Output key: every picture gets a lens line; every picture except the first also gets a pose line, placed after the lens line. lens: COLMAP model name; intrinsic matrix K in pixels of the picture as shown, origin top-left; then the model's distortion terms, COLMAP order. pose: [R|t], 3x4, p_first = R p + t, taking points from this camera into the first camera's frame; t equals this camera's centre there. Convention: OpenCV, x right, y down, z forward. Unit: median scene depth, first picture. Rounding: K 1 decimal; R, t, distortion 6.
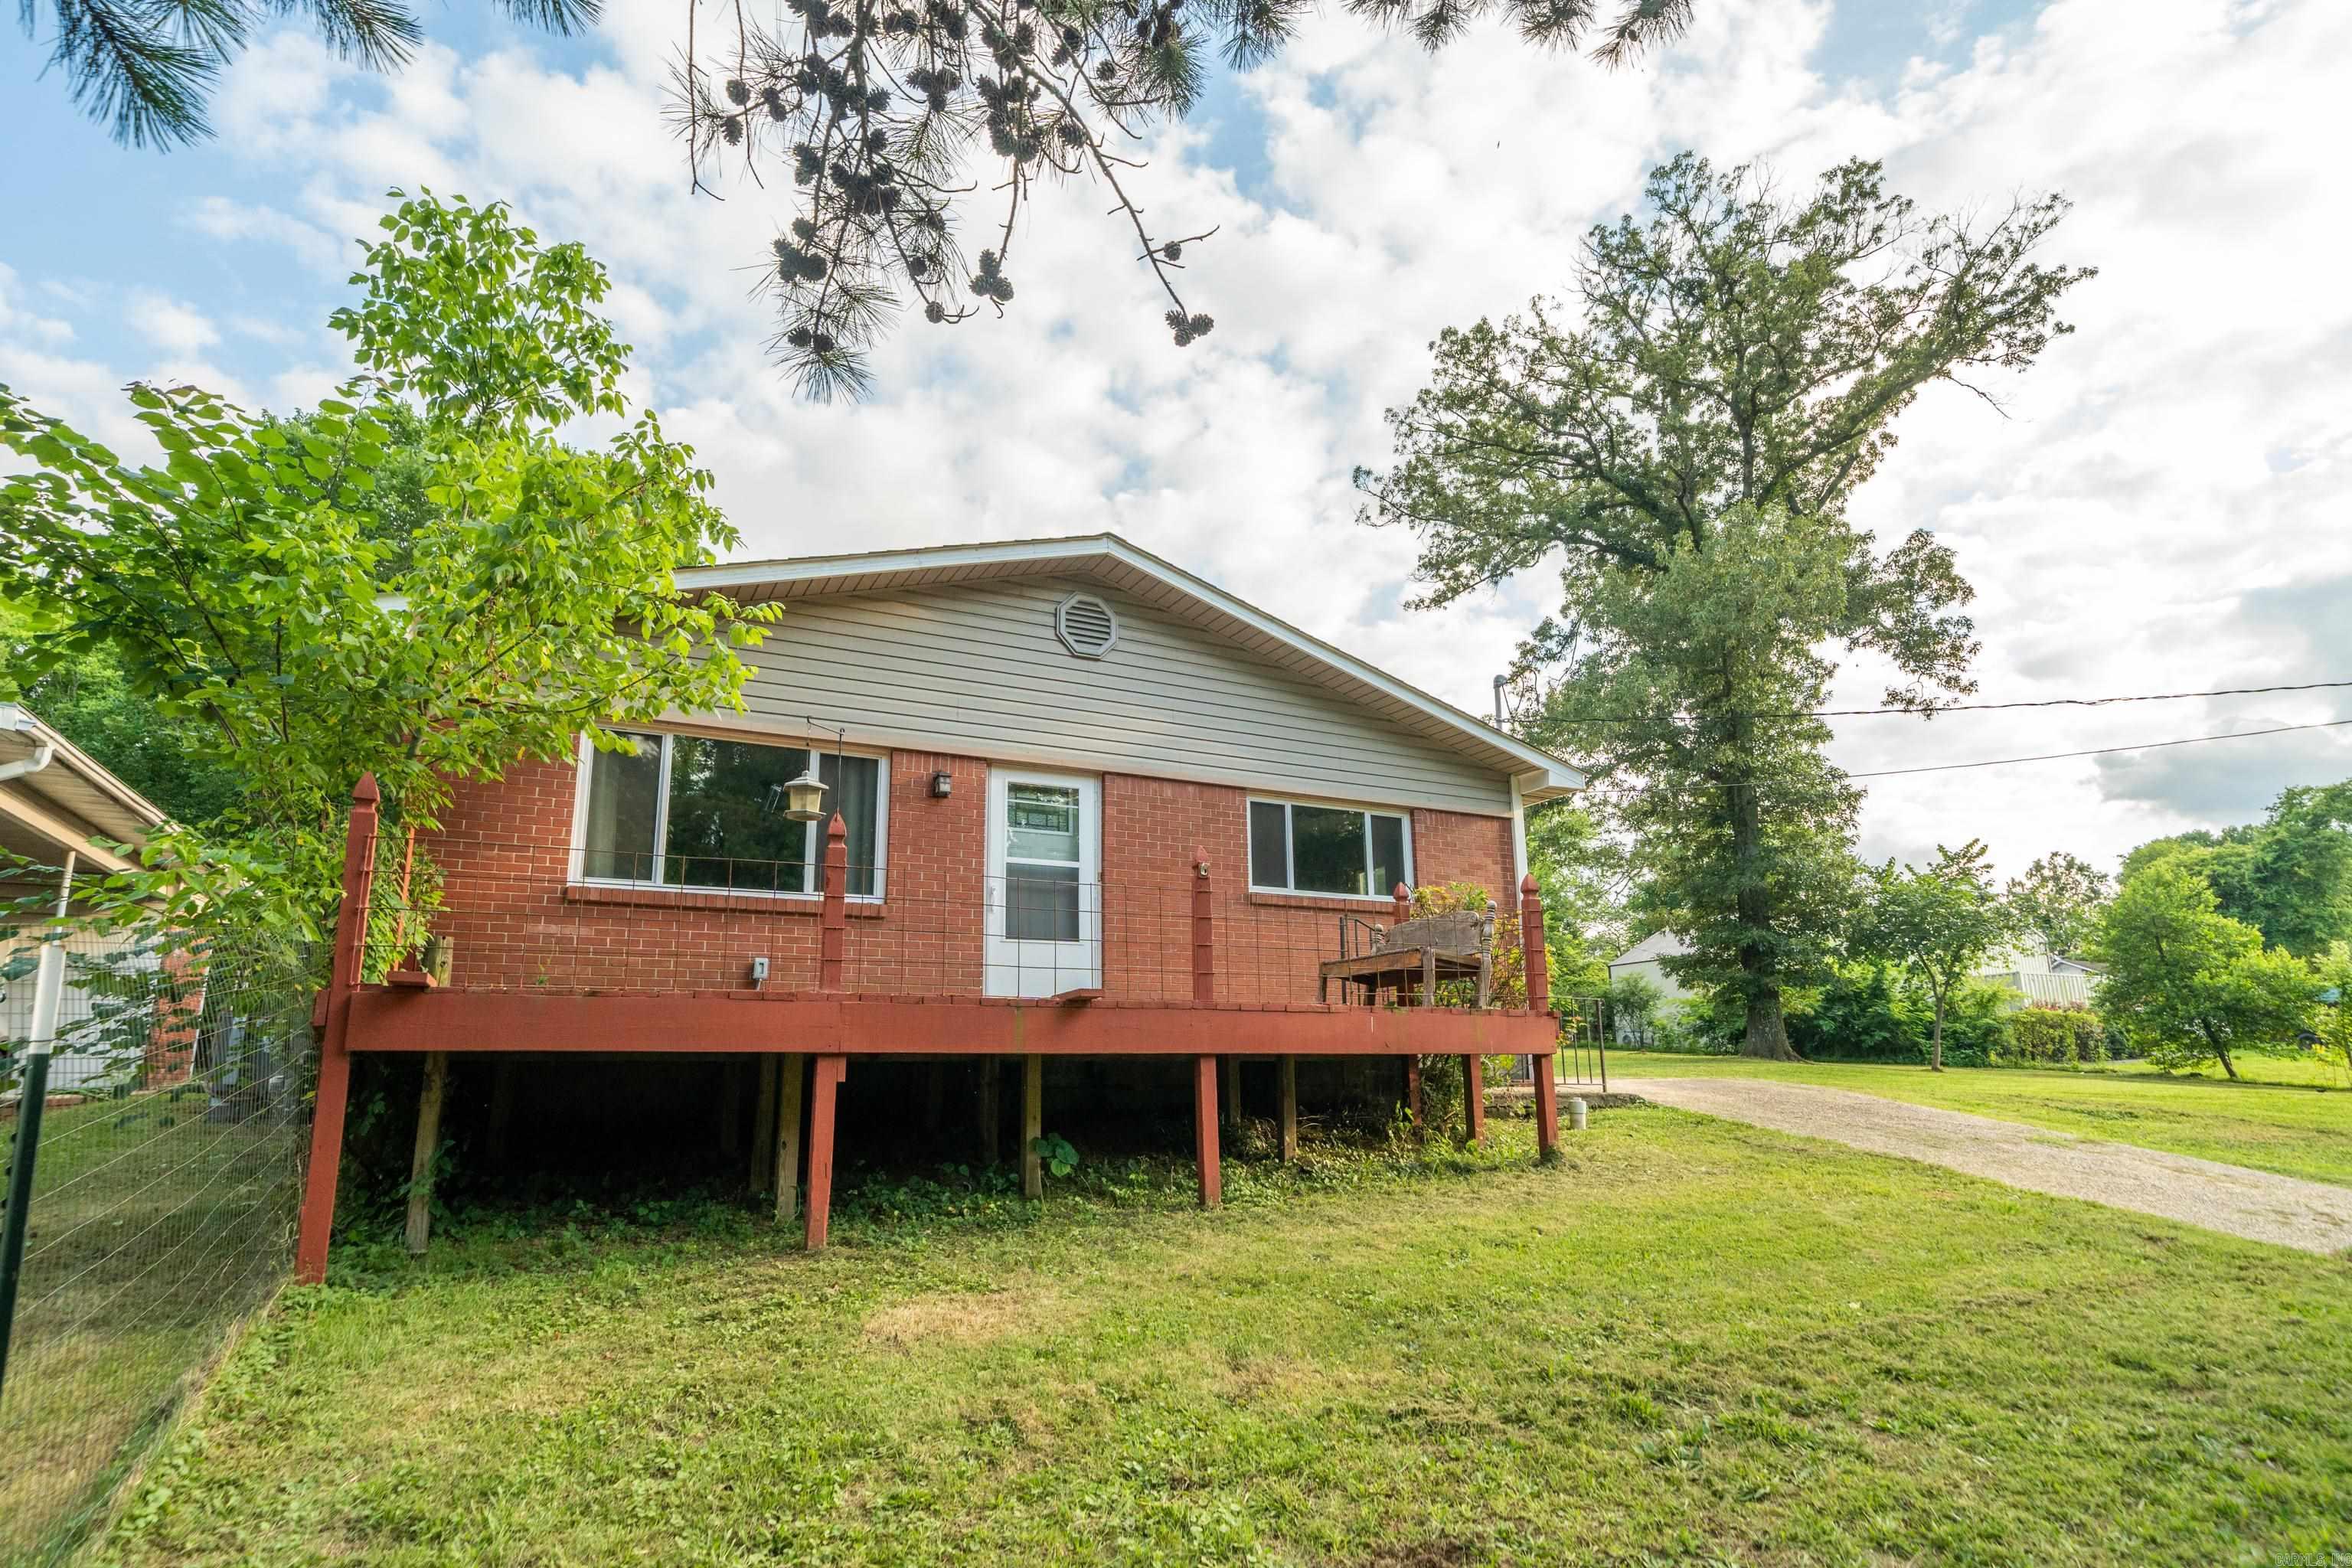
lens RADIAL K [[1282.5, 0, 1170.8], [0, 1282.5, 817.0], [0, 0, 1]] dist [0.003909, -0.000177]
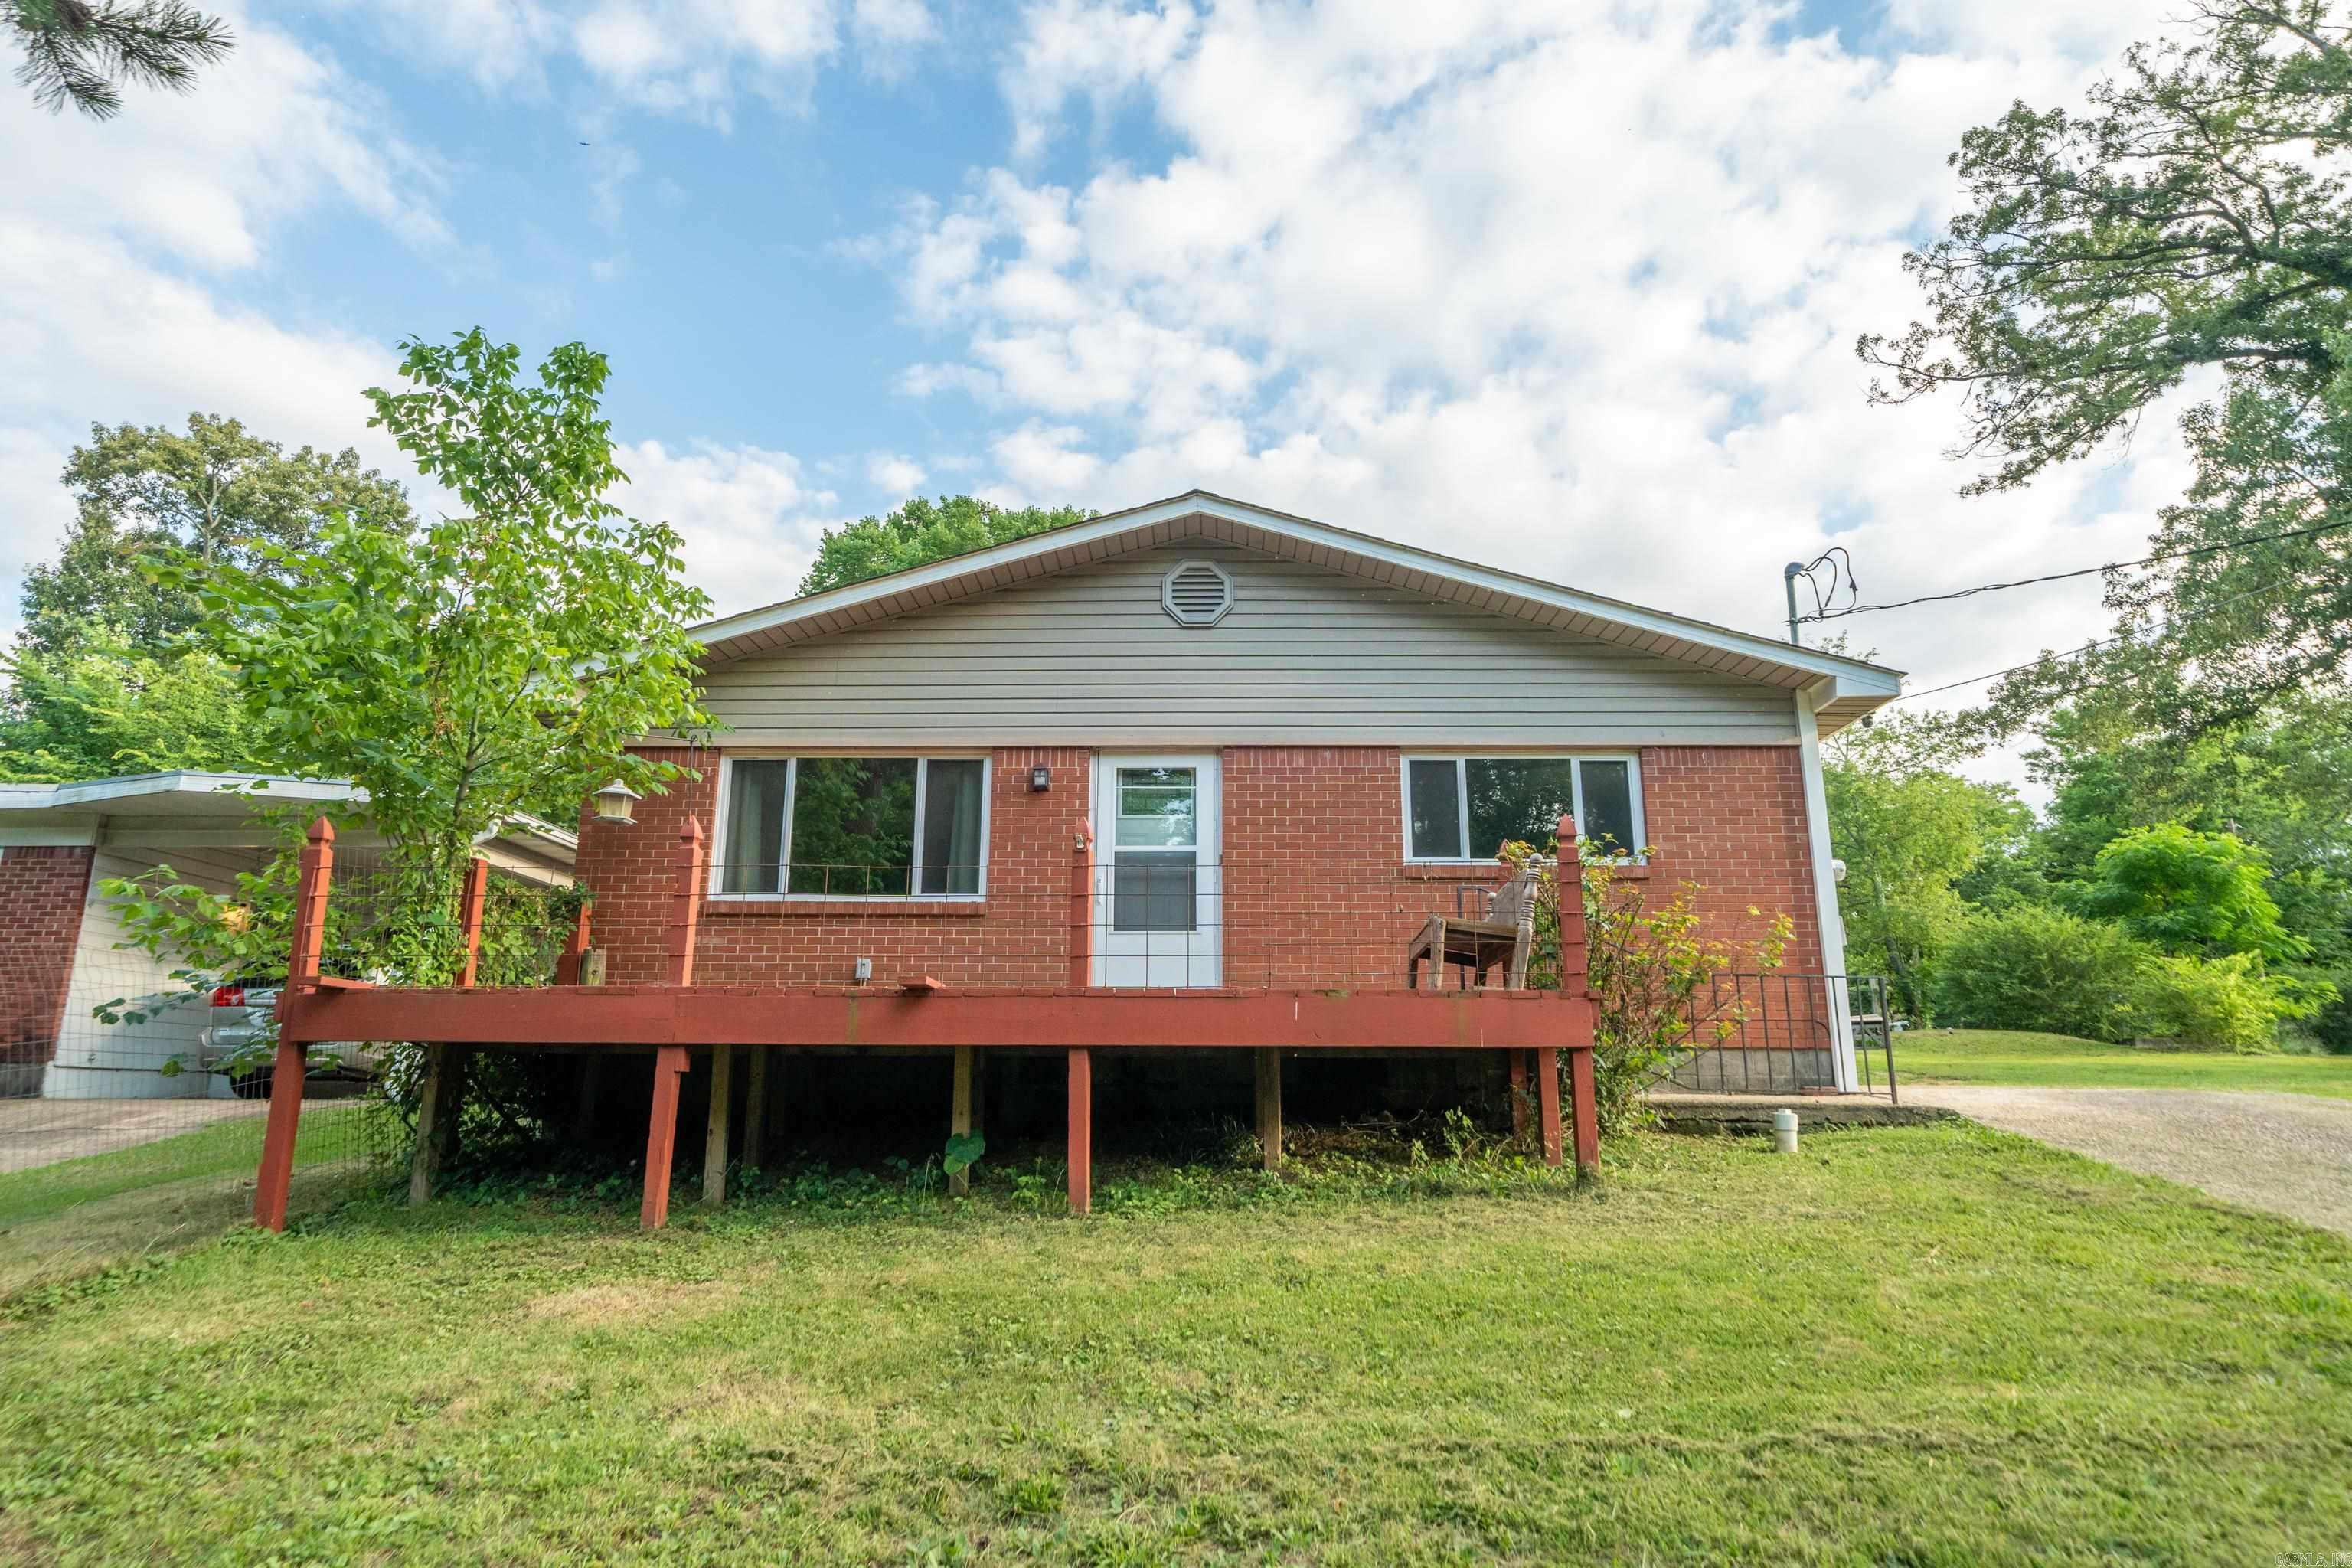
lens RADIAL K [[1282.5, 0, 1131.0], [0, 1282.5, 827.7], [0, 0, 1]] dist [0.003909, -0.000177]
pose [[0.870410, -0.082814, -0.485312, 0.132788], [0.086093, 0.996165, -0.015577, 0.012743], [0.484741, -0.028223, 0.874202, 0.061716]]
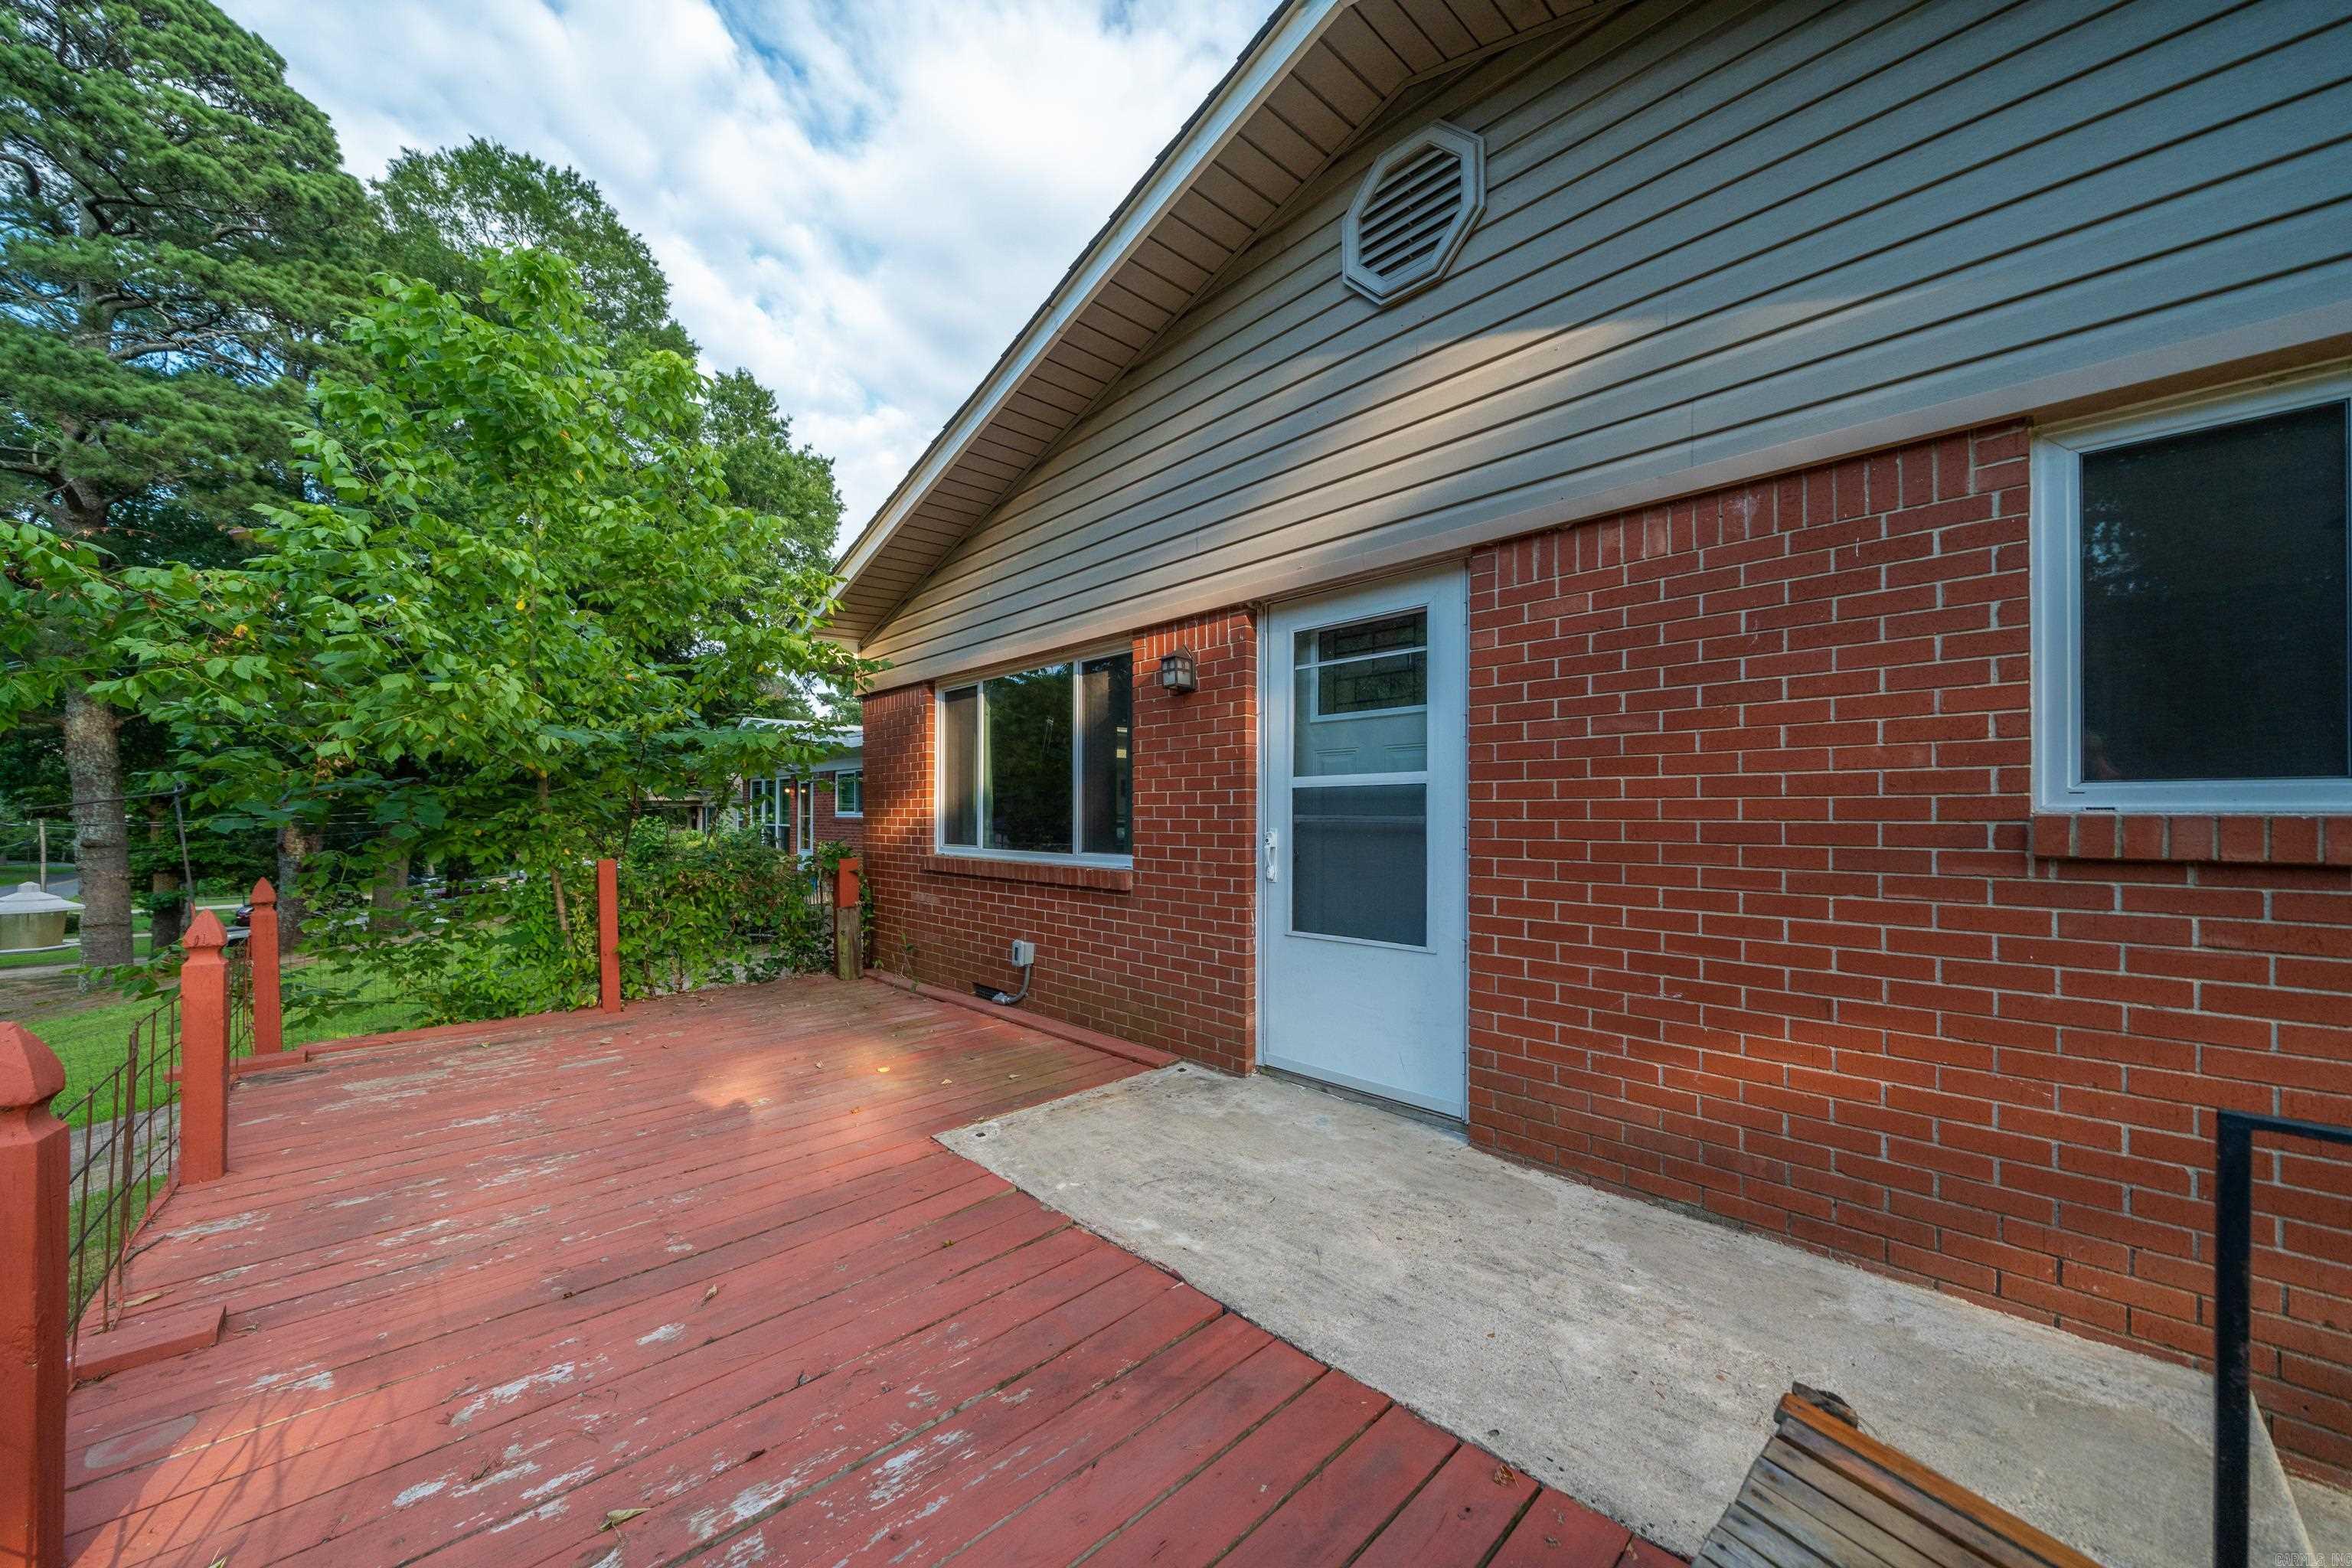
lens RADIAL K [[811.2, 0, 1180.1], [0, 811.2, 809.2], [0, 0, 1]] dist [-0.006542, 0.000358]
pose [[0.301969, 0.003837, -0.953310, 0.068450], [0.200997, 0.977257, 0.067600, 0.004484], [0.931888, -0.212026, 0.294330, 0.322215]]
